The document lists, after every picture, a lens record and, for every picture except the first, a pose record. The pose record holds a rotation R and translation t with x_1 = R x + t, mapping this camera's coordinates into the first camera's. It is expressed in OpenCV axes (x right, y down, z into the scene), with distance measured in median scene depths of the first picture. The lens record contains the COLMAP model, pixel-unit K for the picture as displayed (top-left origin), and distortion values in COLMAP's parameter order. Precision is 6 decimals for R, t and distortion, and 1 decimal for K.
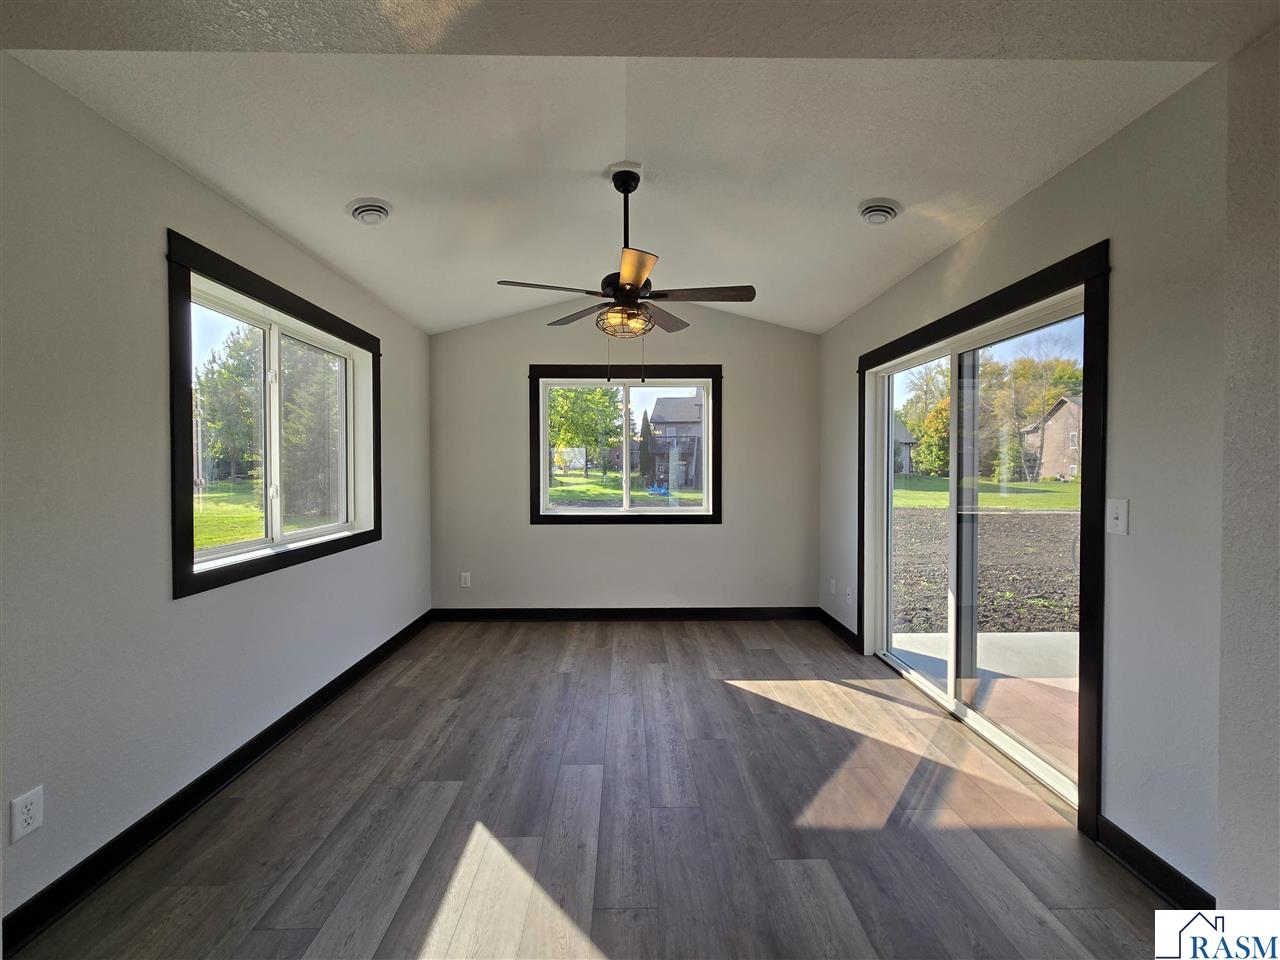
lens RADIAL K [[520.1, 0, 640.0], [0, 520.1, 480.0], [0, 0, 1]] dist [-0.000090, -0.000037]
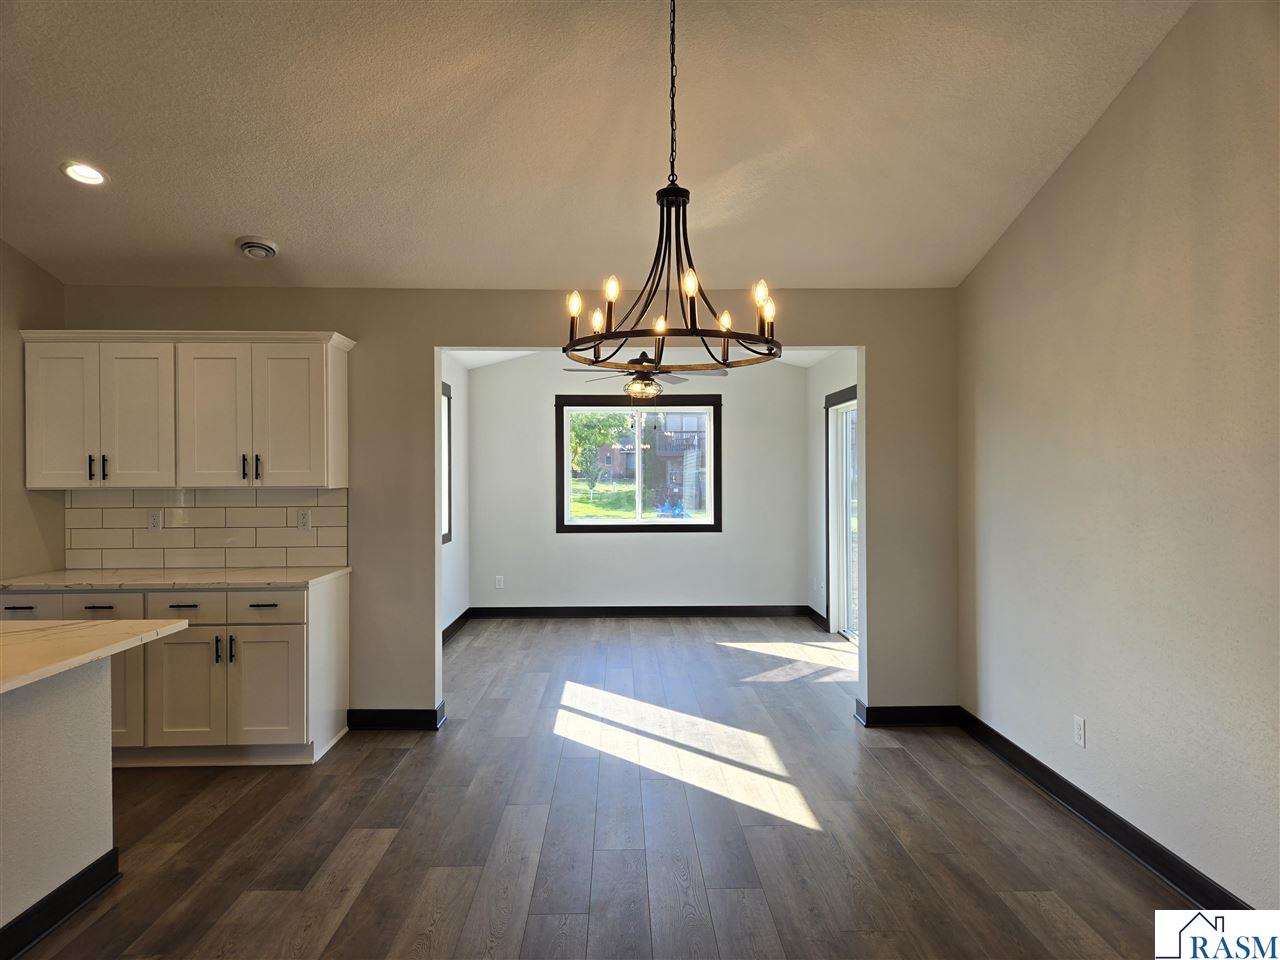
lens RADIAL K [[832.9, 0, 640.8], [0, 832.9, 476.1], [0, 0, 1]] dist [-0.001142, -0.004266]
pose [[0.999994, -0.002754, -0.001994, -0.019093], [0.002704, 0.999692, -0.024669, 0.004896], [0.002061, 0.024664, 0.999694, -0.854323]]
